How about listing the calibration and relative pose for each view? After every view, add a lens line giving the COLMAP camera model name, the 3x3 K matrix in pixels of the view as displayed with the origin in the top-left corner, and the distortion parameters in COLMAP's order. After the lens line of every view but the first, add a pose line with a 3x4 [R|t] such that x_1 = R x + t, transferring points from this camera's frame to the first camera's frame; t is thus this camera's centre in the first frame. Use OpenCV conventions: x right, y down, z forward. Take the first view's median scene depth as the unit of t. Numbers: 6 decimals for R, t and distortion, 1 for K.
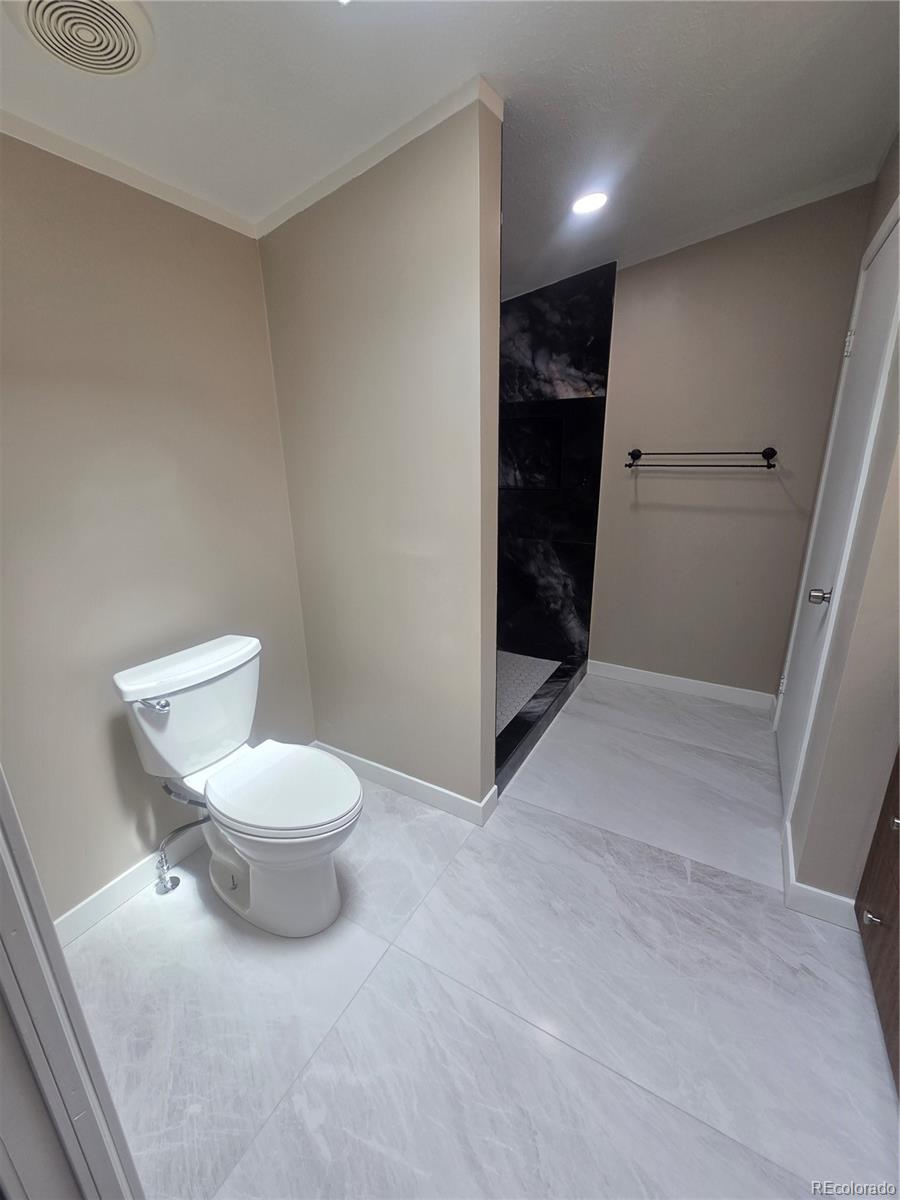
lens RADIAL K [[489.7, 0, 453.7], [0, 489.7, 601.5], [0, 0, 1]] dist [0.004648, -0.000405]
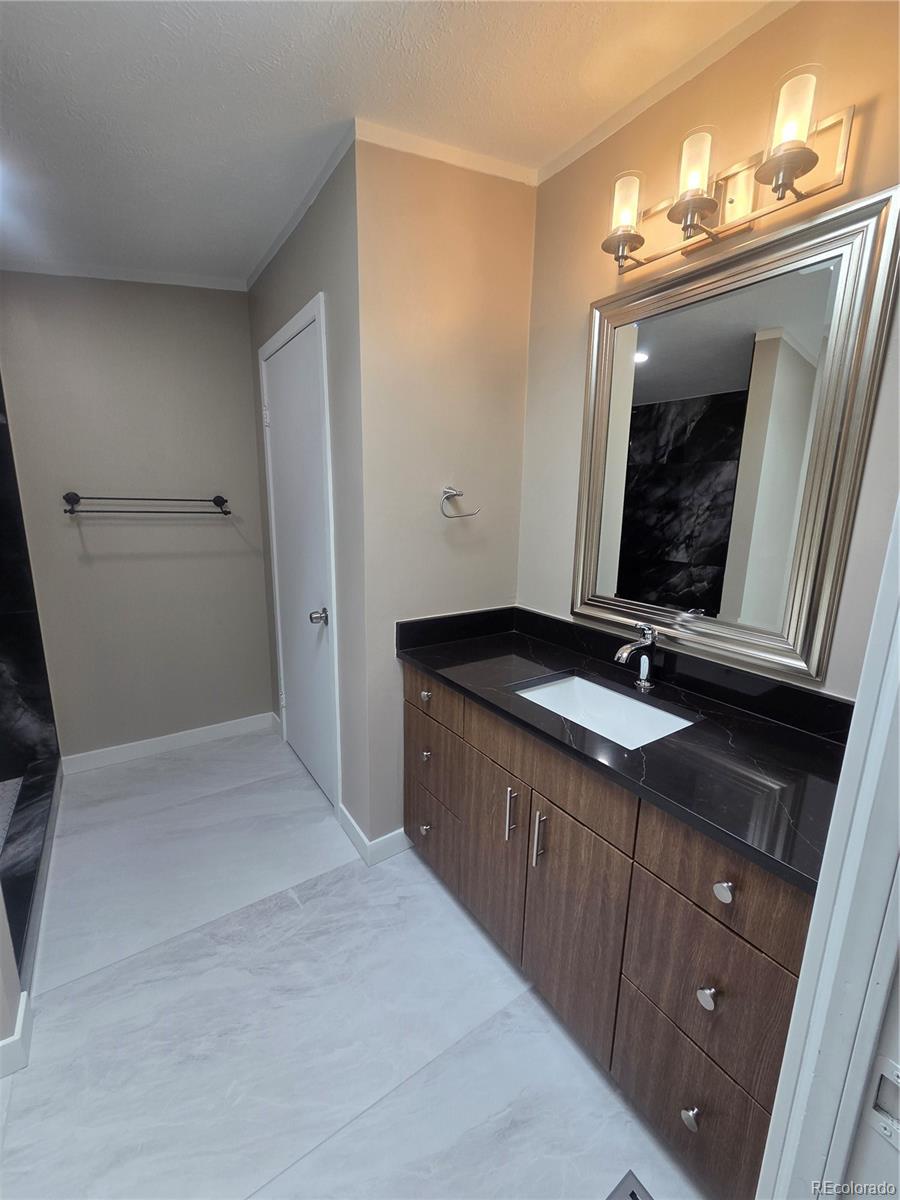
lens RADIAL K [[489.7, 0, 453.7], [0, 489.7, 601.5], [0, 0, 1]] dist [0.004648, -0.000405]
pose [[0.435492, -0.162615, 0.885383, -0.163521], [0.235444, 0.969887, 0.062327, -0.037101], [-0.868857, 0.181315, 0.460665, 0.103744]]
